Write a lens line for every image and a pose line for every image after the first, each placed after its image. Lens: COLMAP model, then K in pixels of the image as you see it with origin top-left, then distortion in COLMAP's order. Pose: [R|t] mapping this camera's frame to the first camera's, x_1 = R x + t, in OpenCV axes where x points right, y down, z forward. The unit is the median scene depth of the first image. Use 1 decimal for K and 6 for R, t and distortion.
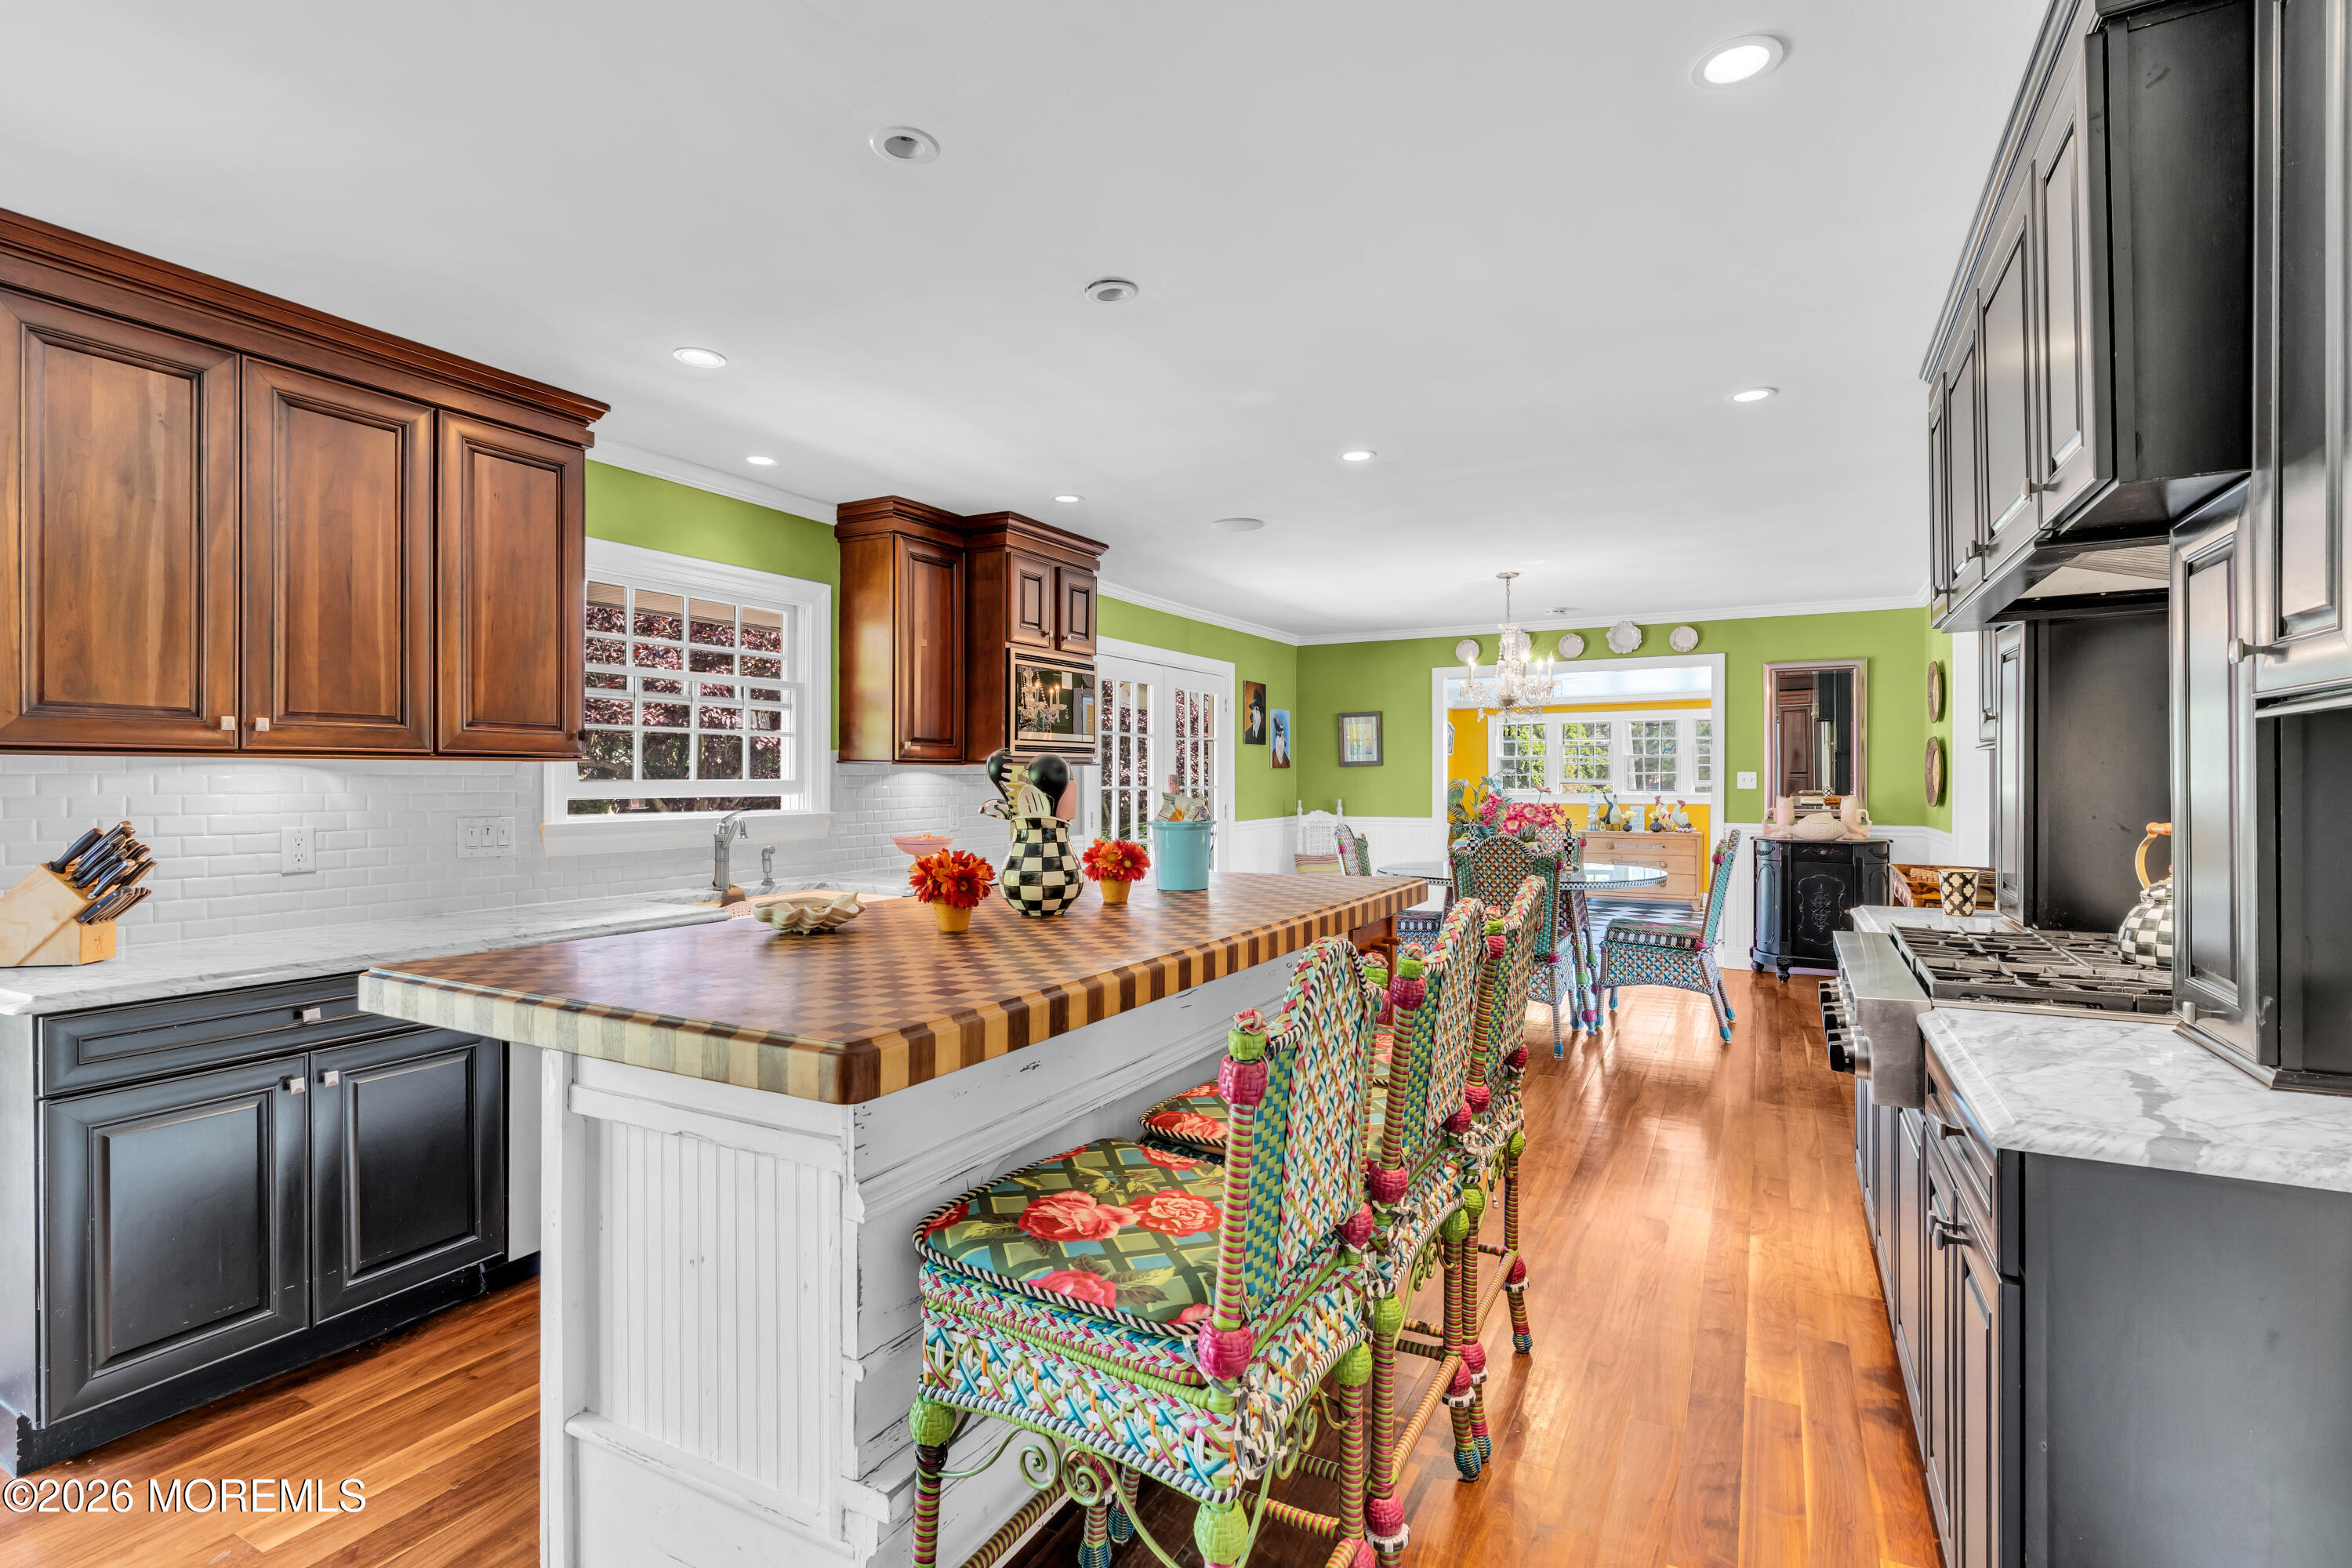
lens RADIAL K [[1067.8, 0, 1190.0], [0, 1067.8, 781.3], [0, 0, 1]] dist [-0.011502, 0.002763]
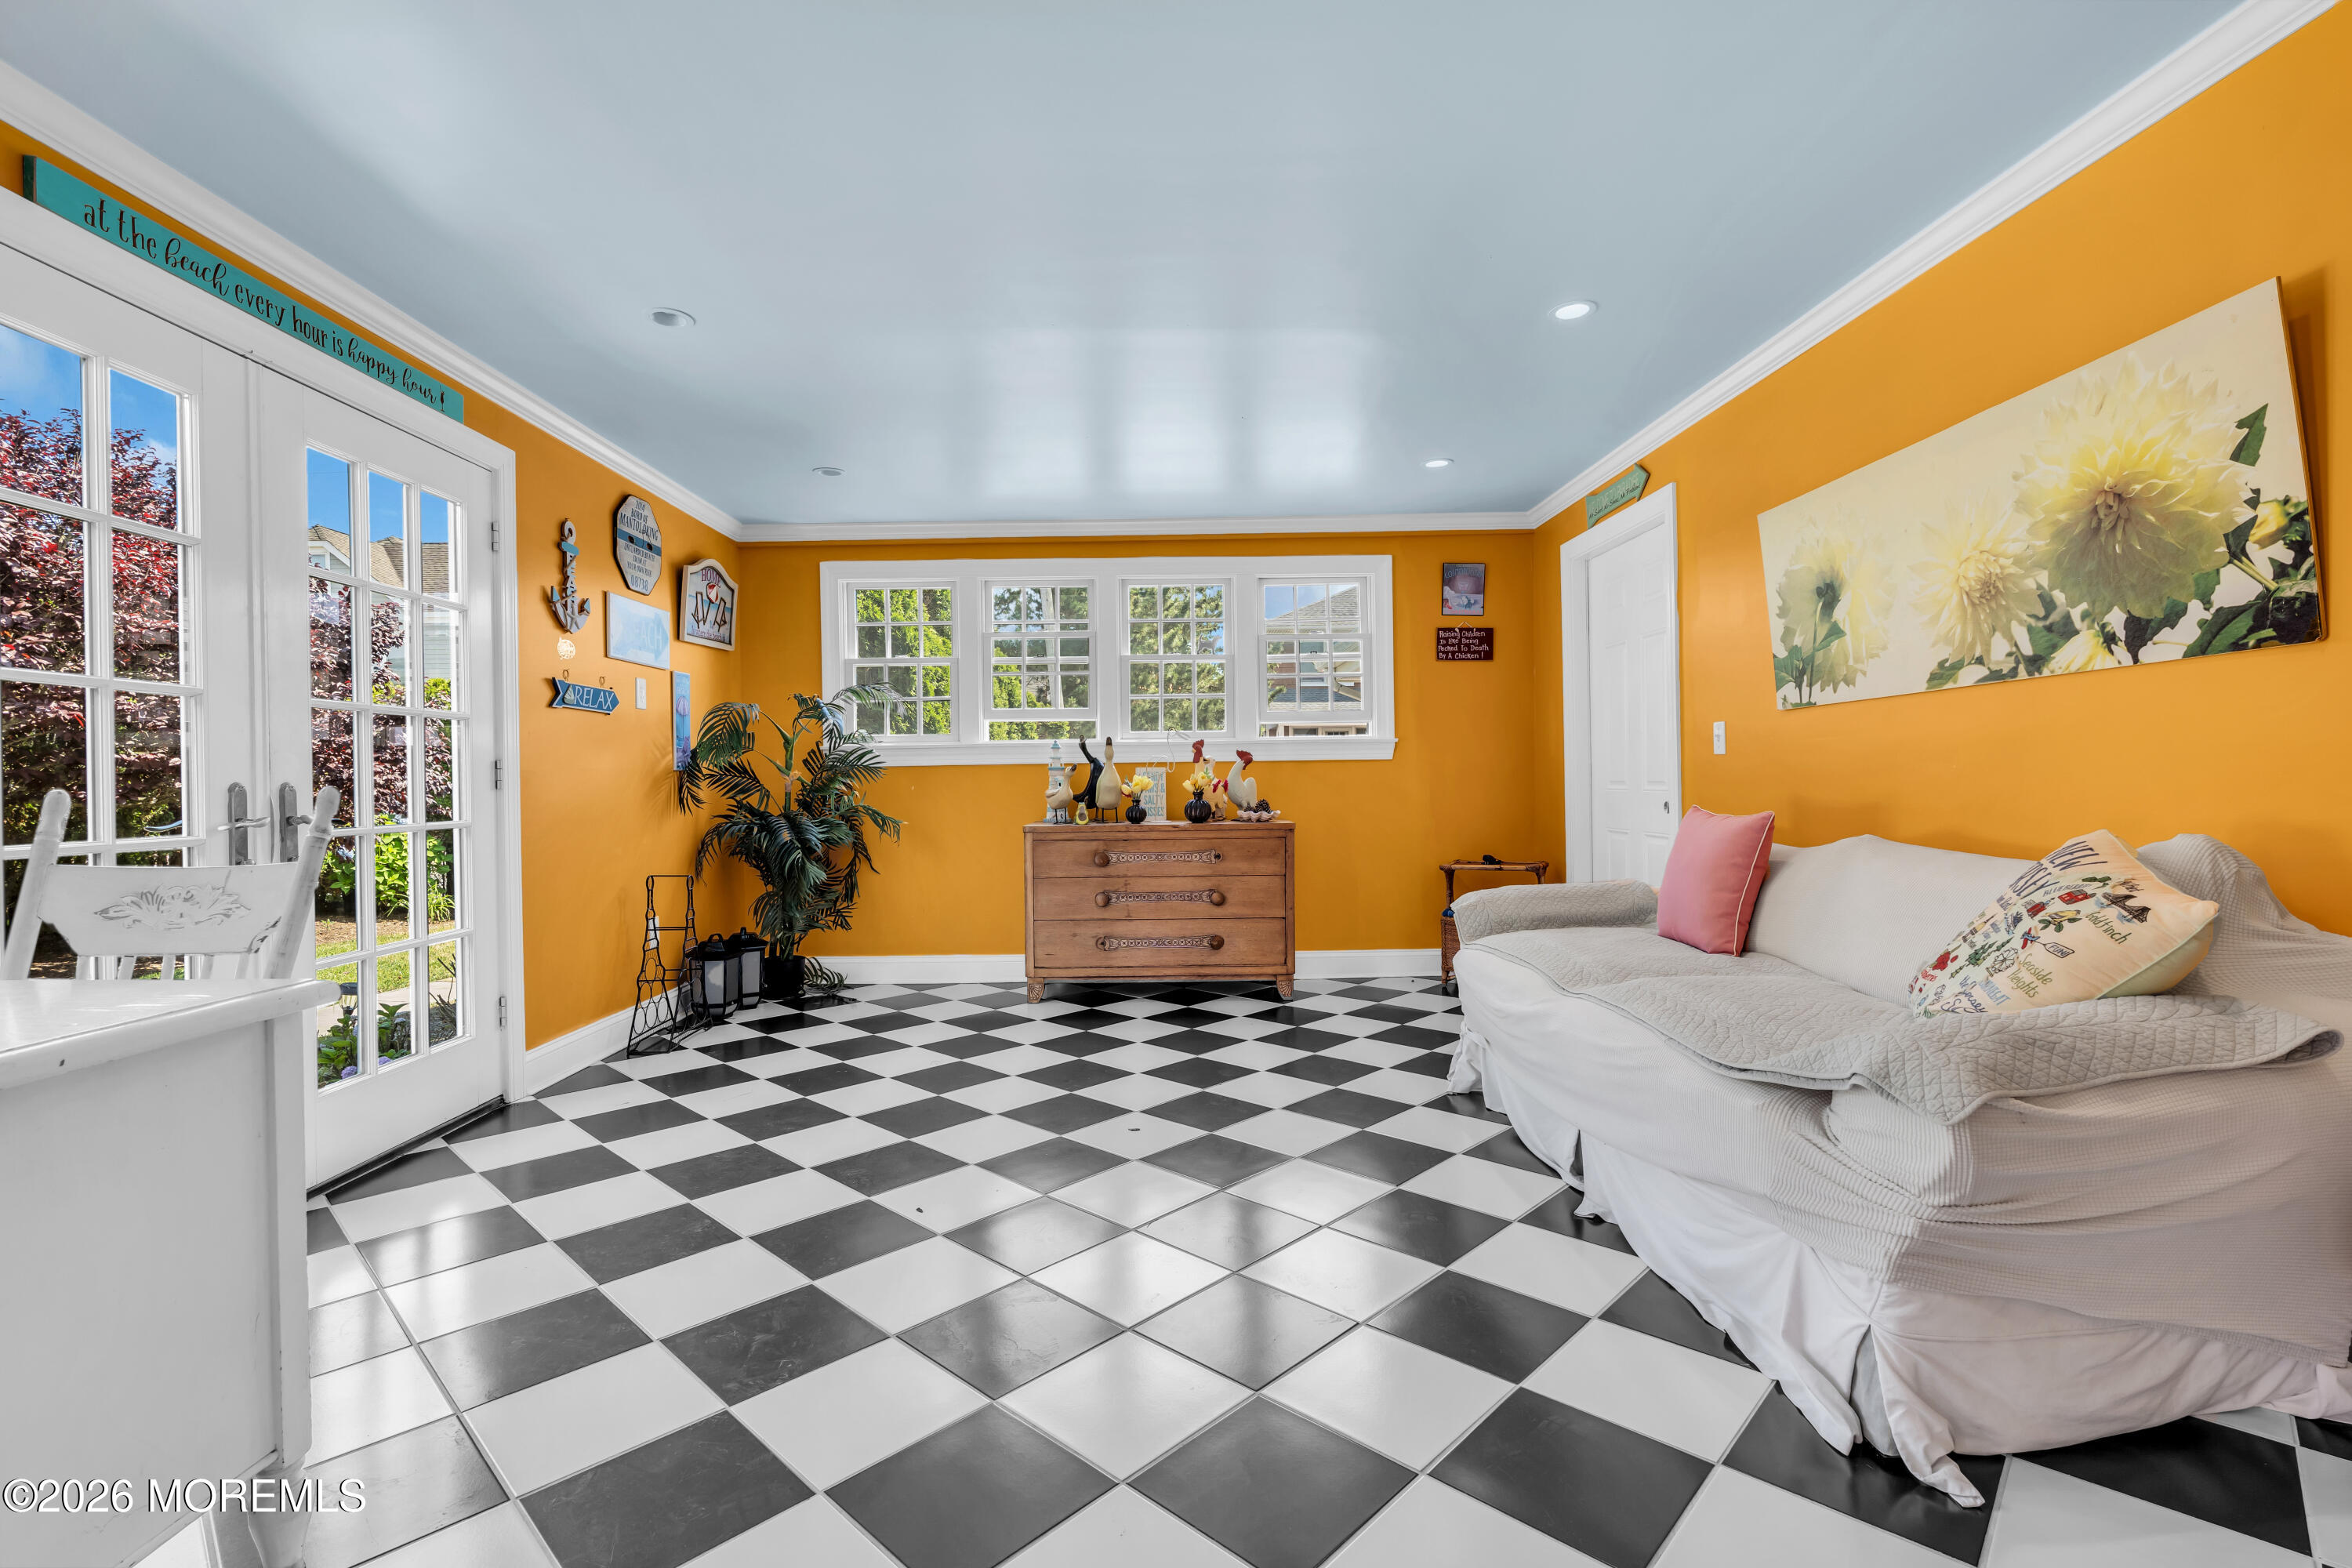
lens RADIAL K [[1067.8, 0, 1162.3], [0, 1067.8, 782.7], [0, 0, 1]] dist [-0.011502, 0.002763]
pose [[0.876700, -0.008548, 0.480962, 0.298372], [0.009928, 0.999951, -0.000324, 0.043723], [-0.480935, 0.005059, 0.876742, 0.865540]]
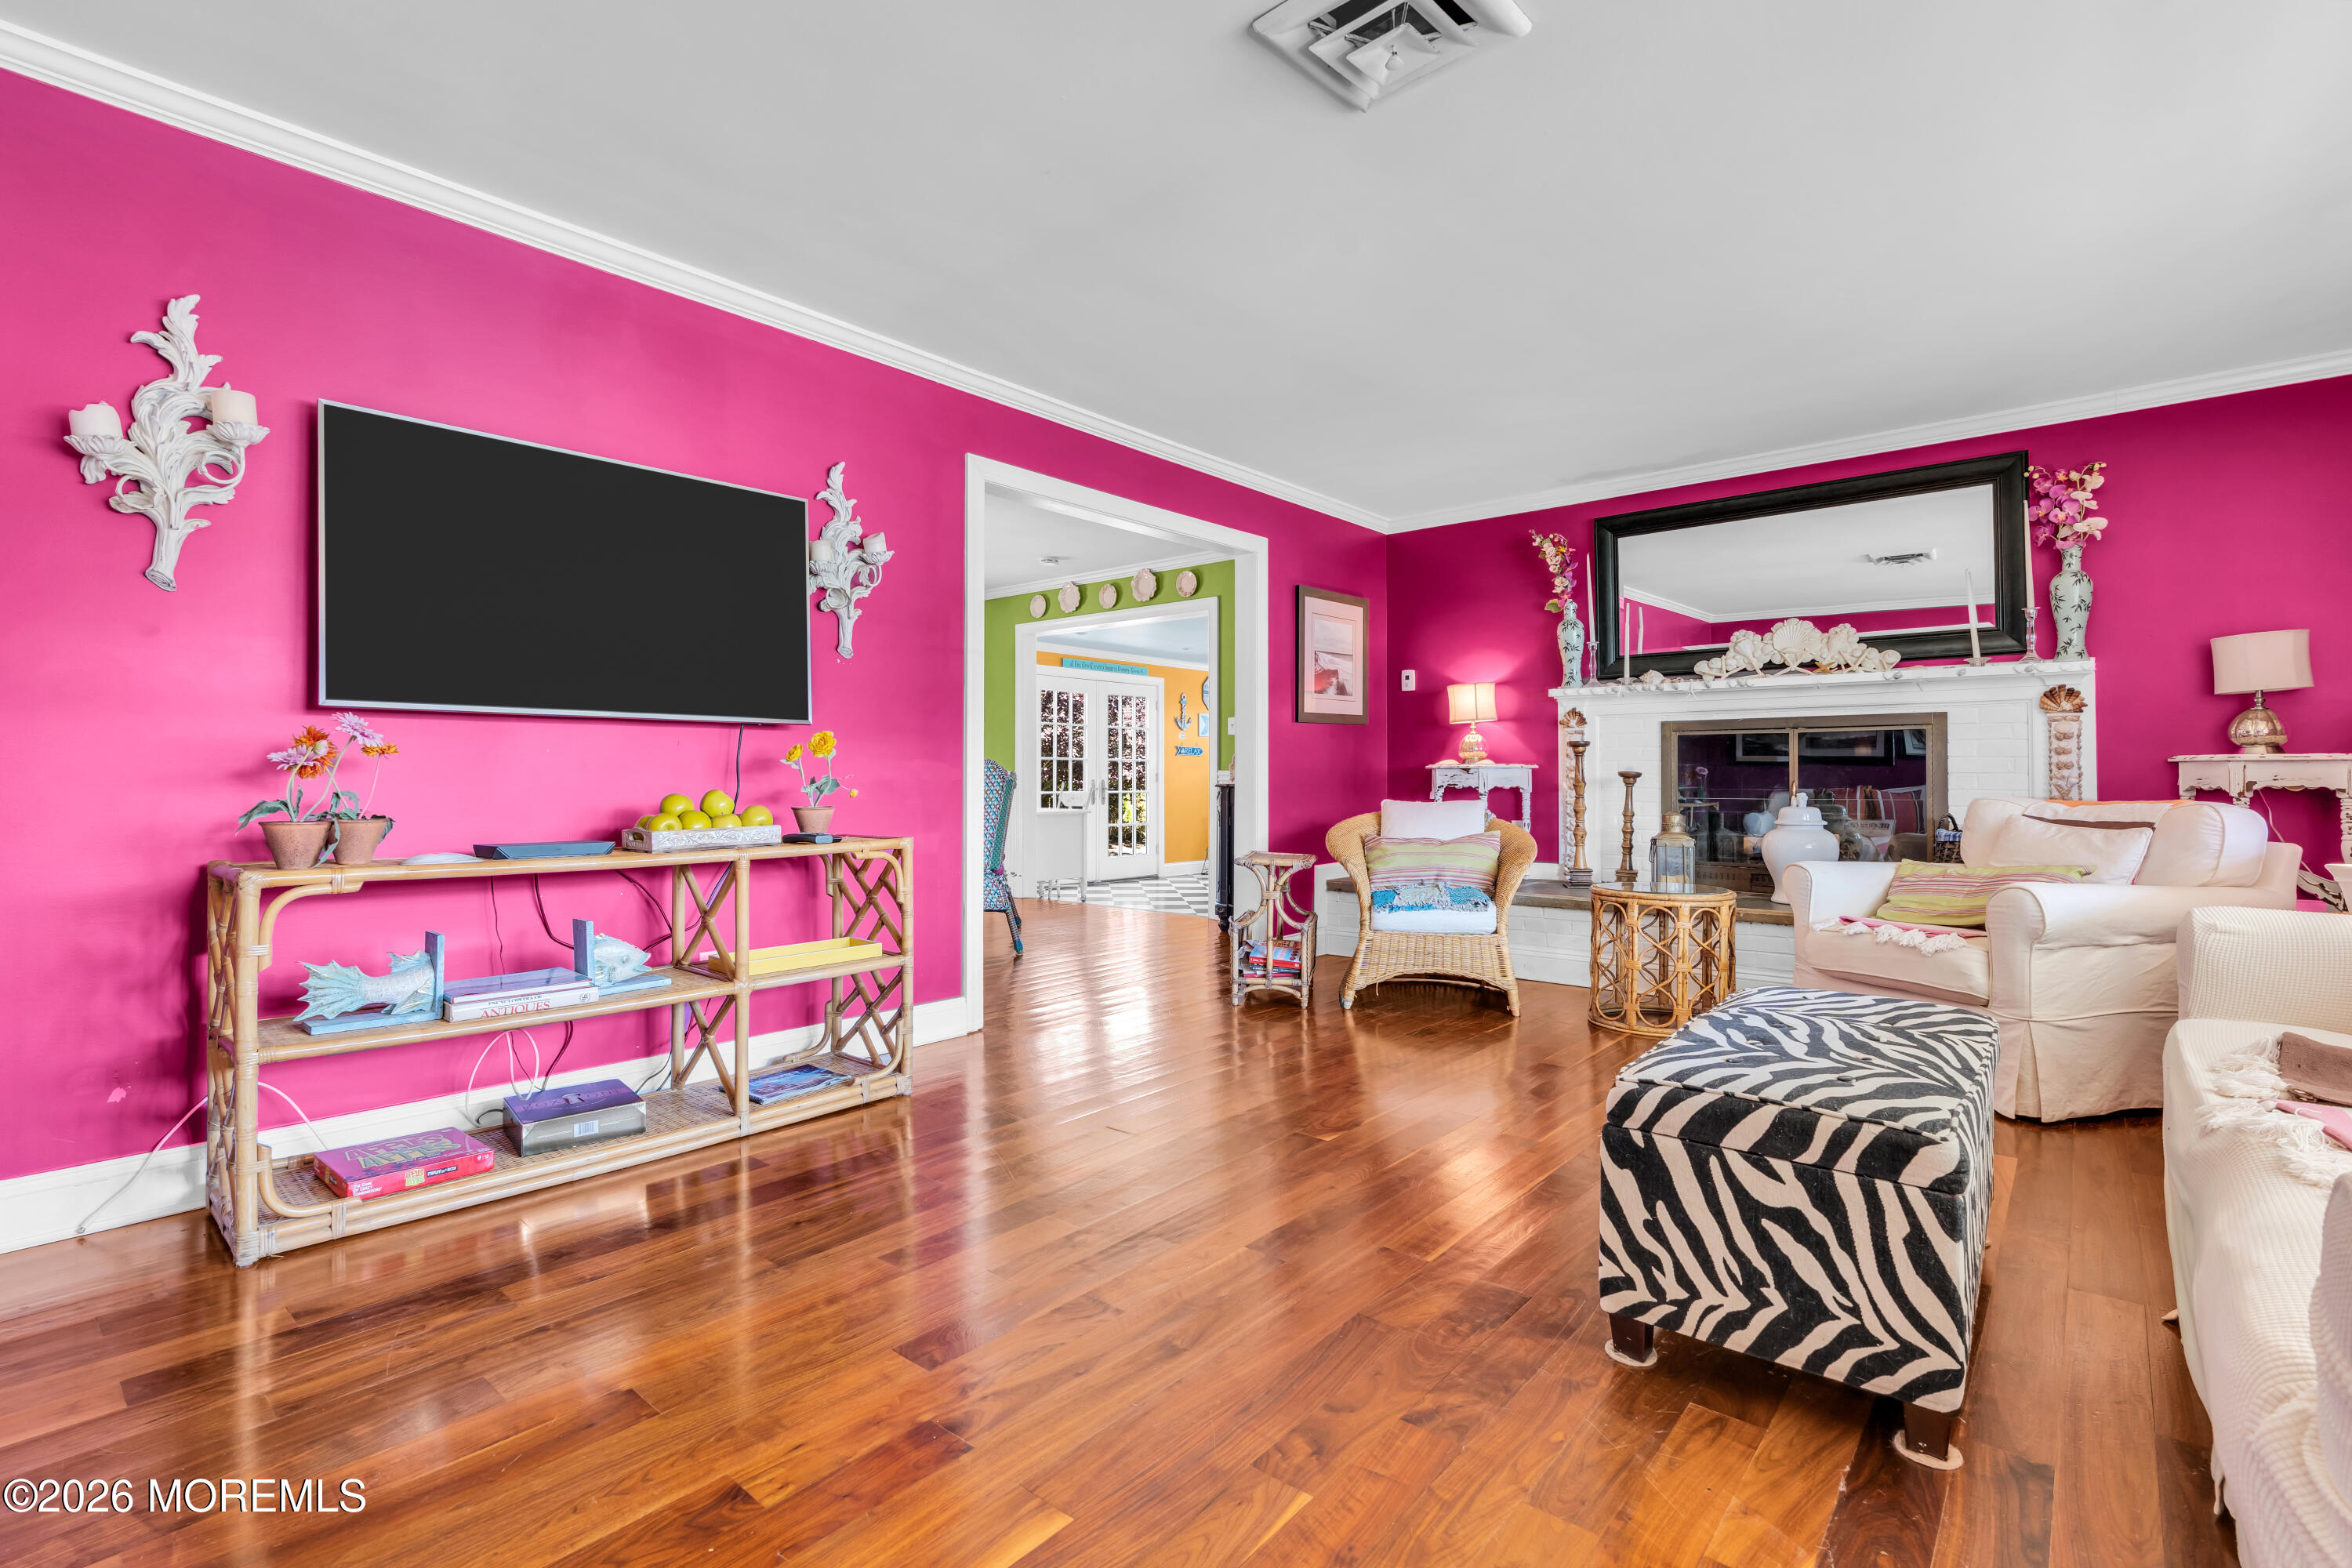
lens RADIAL K [[1067.8, 0, 1156.2], [0, 1067.8, 770.9], [0, 0, 1]] dist [-0.011502, 0.002763]
pose [[0.975887, 0.001722, -0.218269, 0.567967], [-0.003413, 0.999967, -0.007370, 0.039782], [0.218249, 0.007937, 0.975861, 0.026716]]
